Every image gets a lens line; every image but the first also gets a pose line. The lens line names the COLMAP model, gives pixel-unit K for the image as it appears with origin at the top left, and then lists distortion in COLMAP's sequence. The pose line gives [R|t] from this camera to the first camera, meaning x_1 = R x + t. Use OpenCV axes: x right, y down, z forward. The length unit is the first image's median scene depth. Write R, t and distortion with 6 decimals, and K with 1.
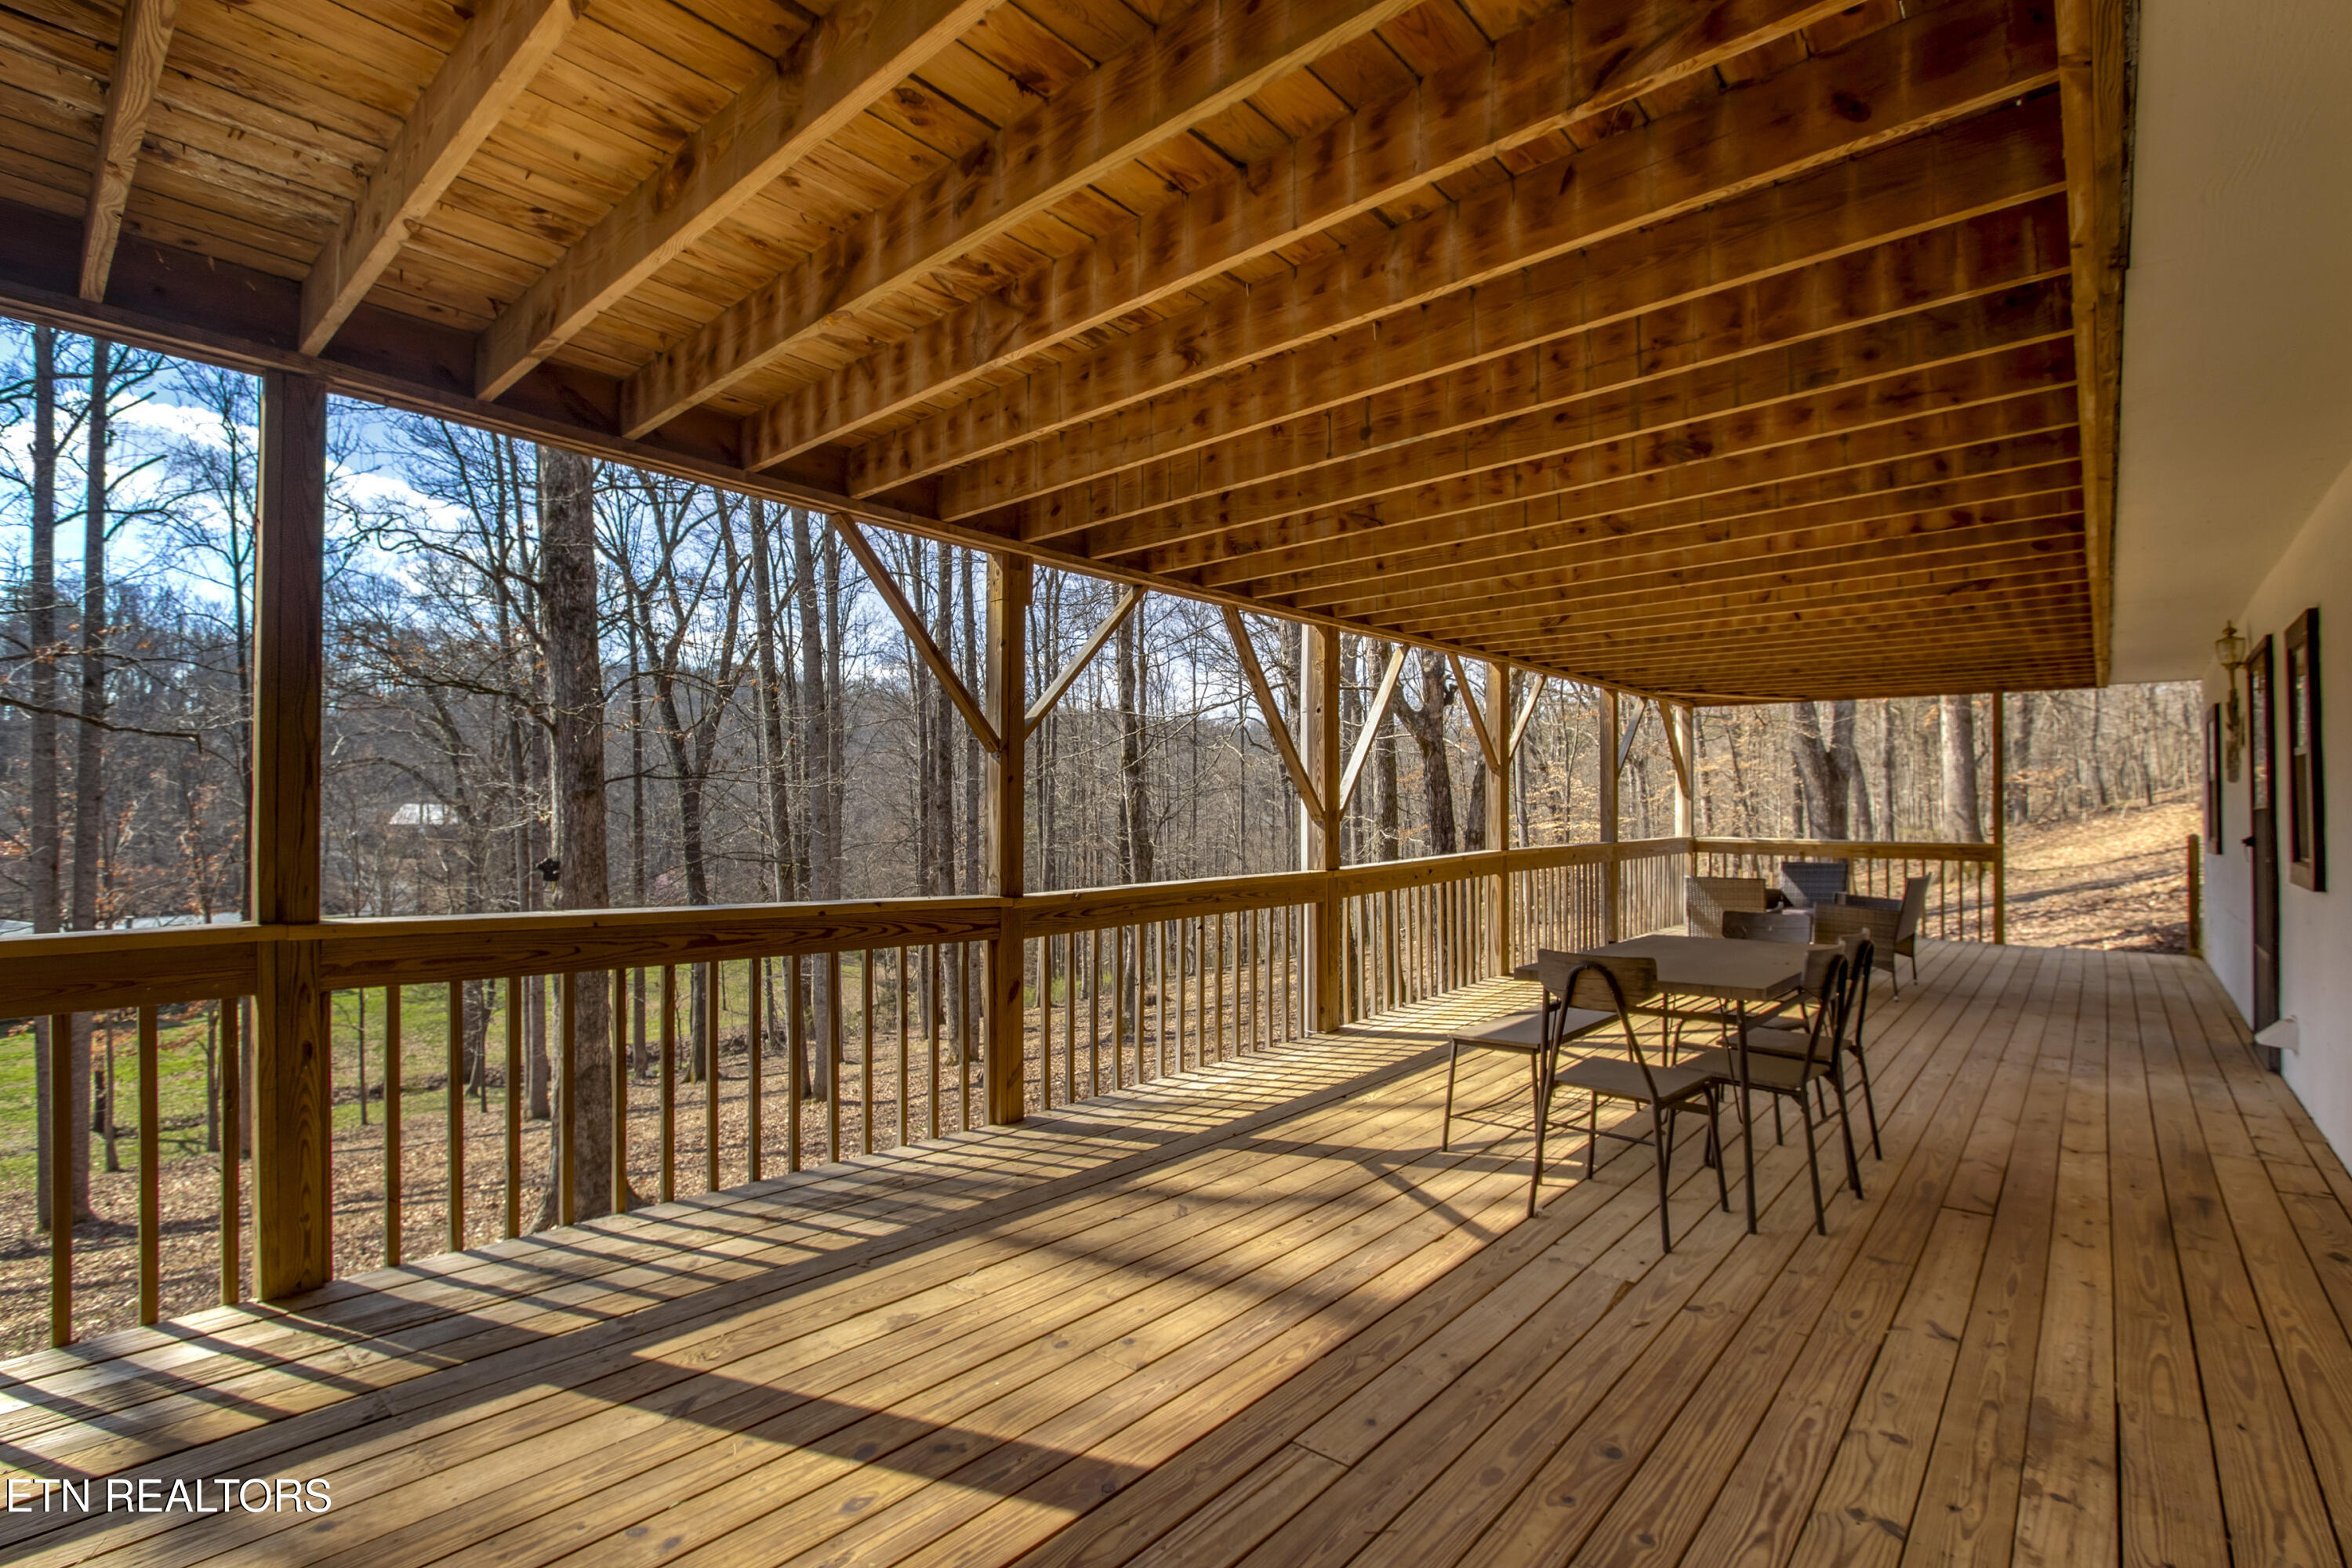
lens RADIAL K [[1112.0, 0, 1185.6], [0, 1112.0, 801.1], [0, 0, 1]] dist [-0.018490, 0.001535]
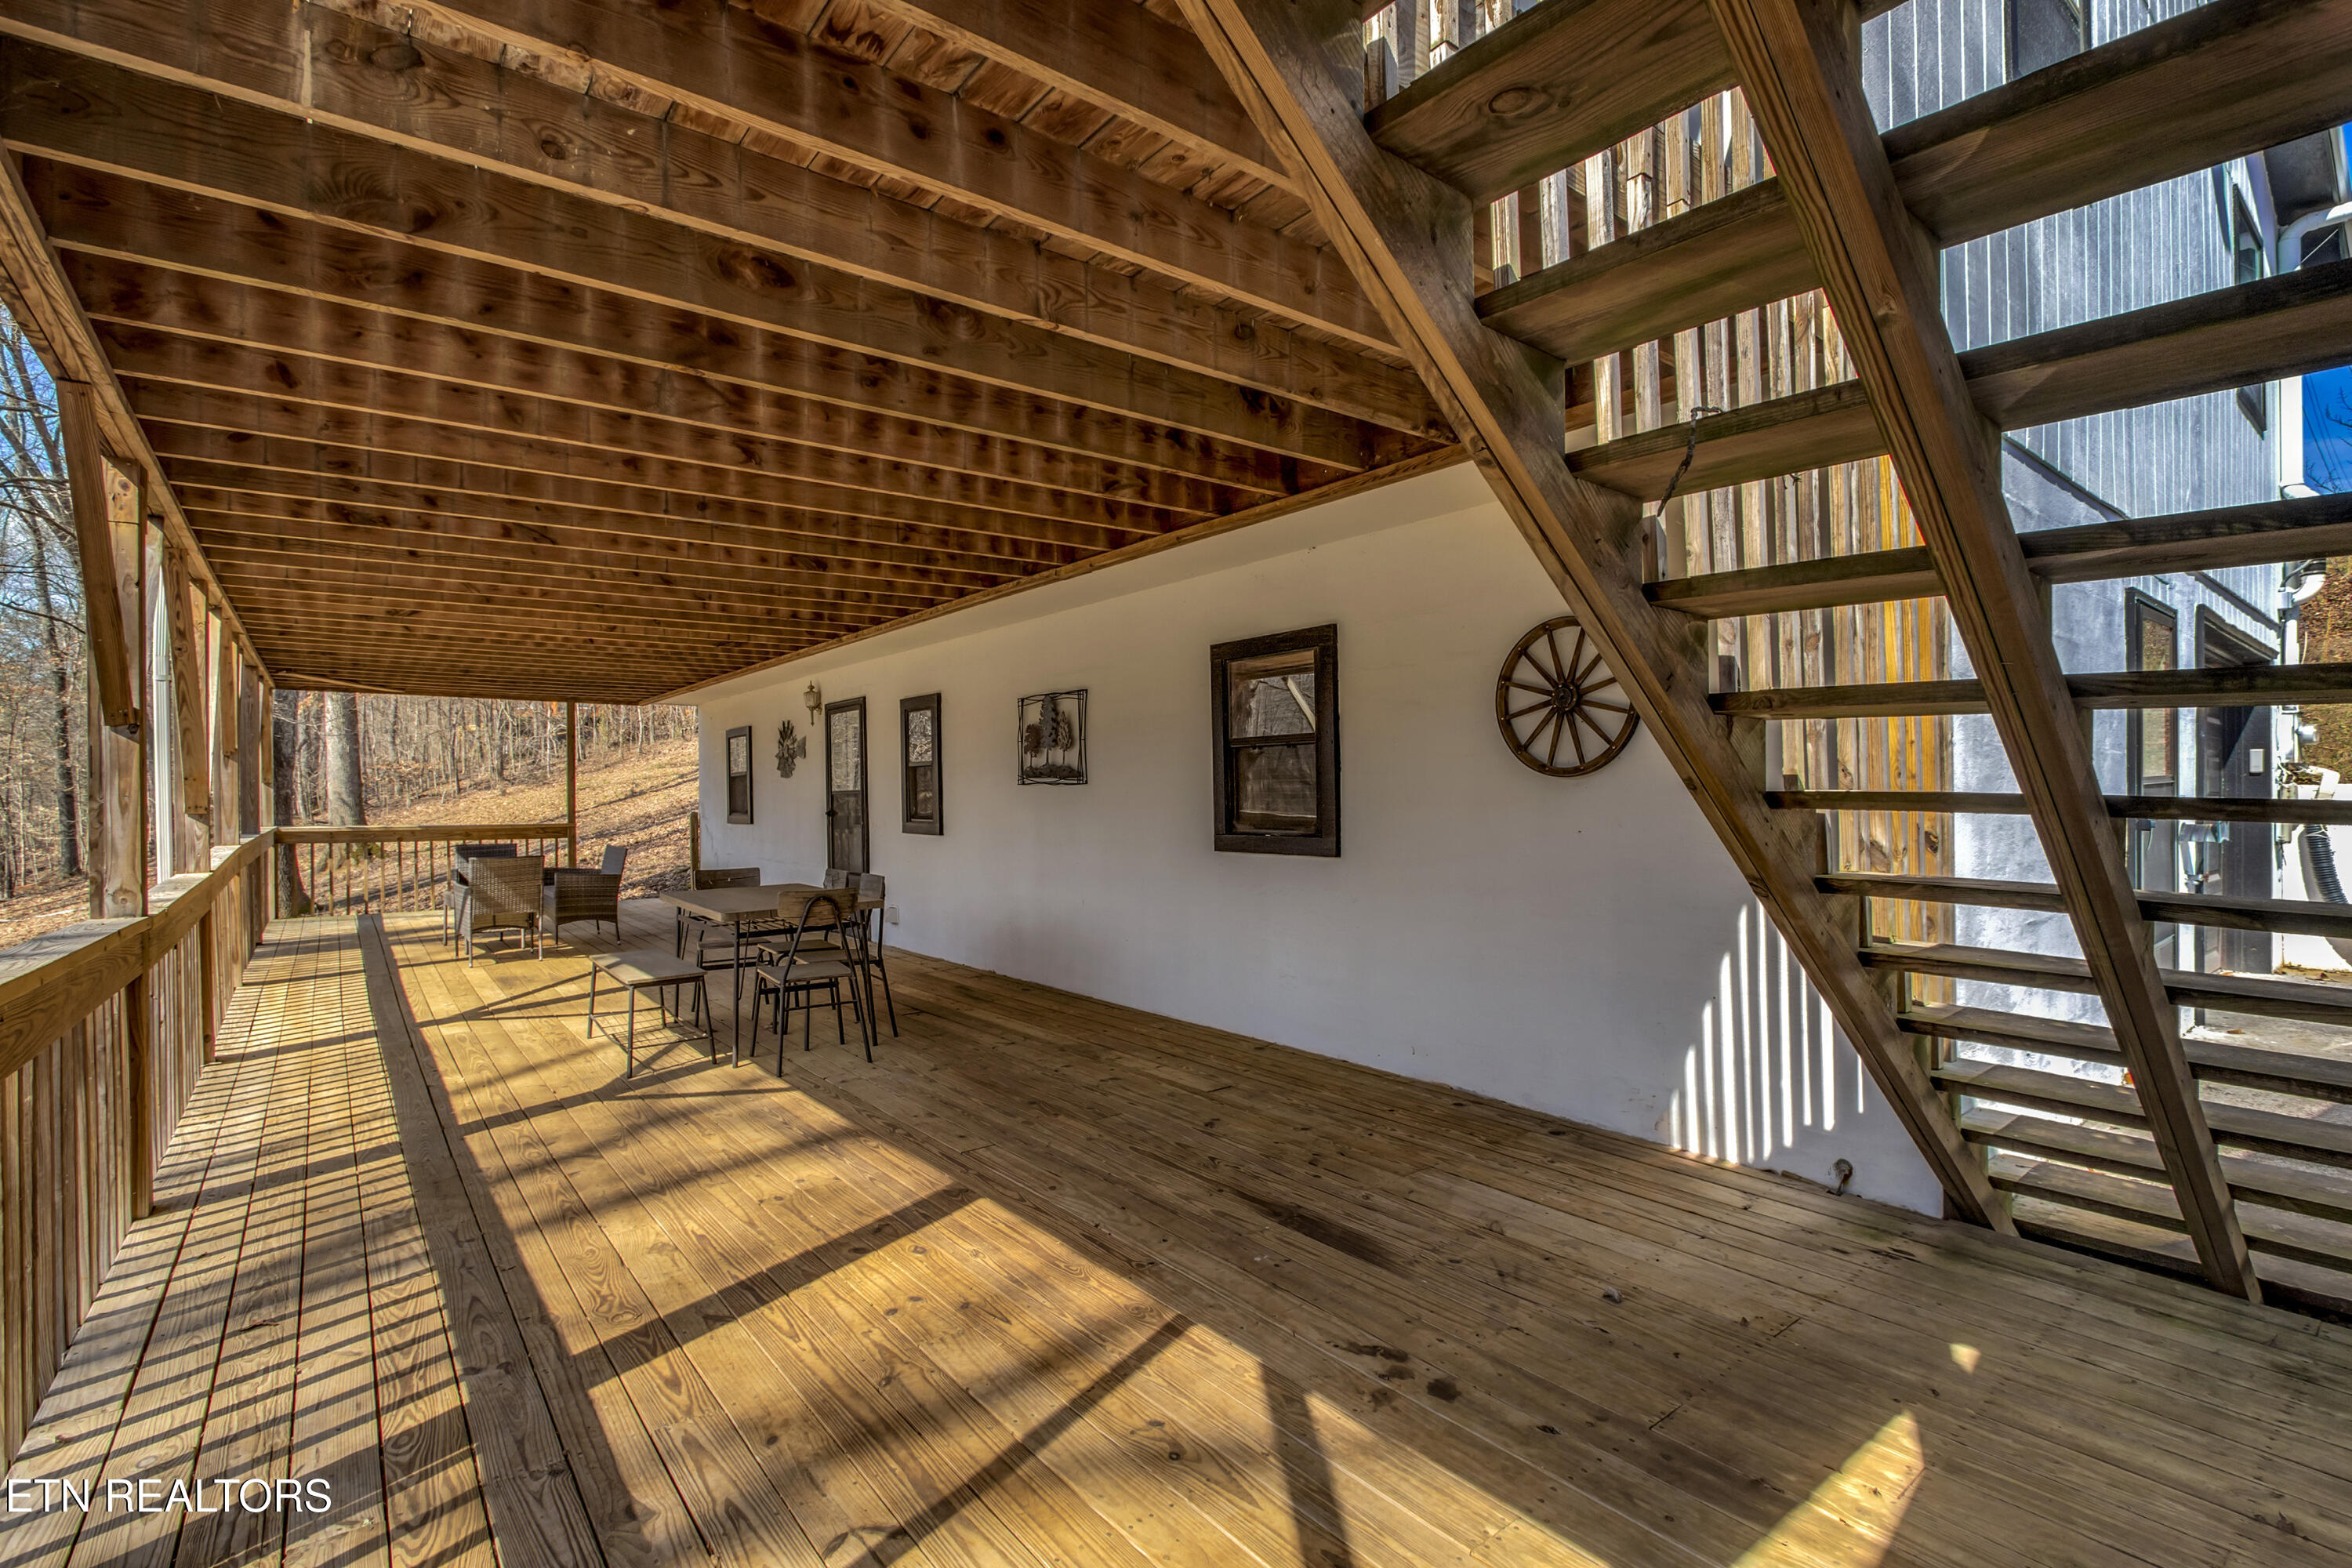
lens RADIAL K [[1112.0, 0, 1179.7], [0, 1112.0, 789.0], [0, 0, 1]] dist [-0.018490, 0.001535]
pose [[0.169825, 0.003291, 0.985469, -1.091145], [-0.007085, 0.999973, -0.002118, -0.015791], [-0.985449, -0.006622, 0.169843, 0.218163]]
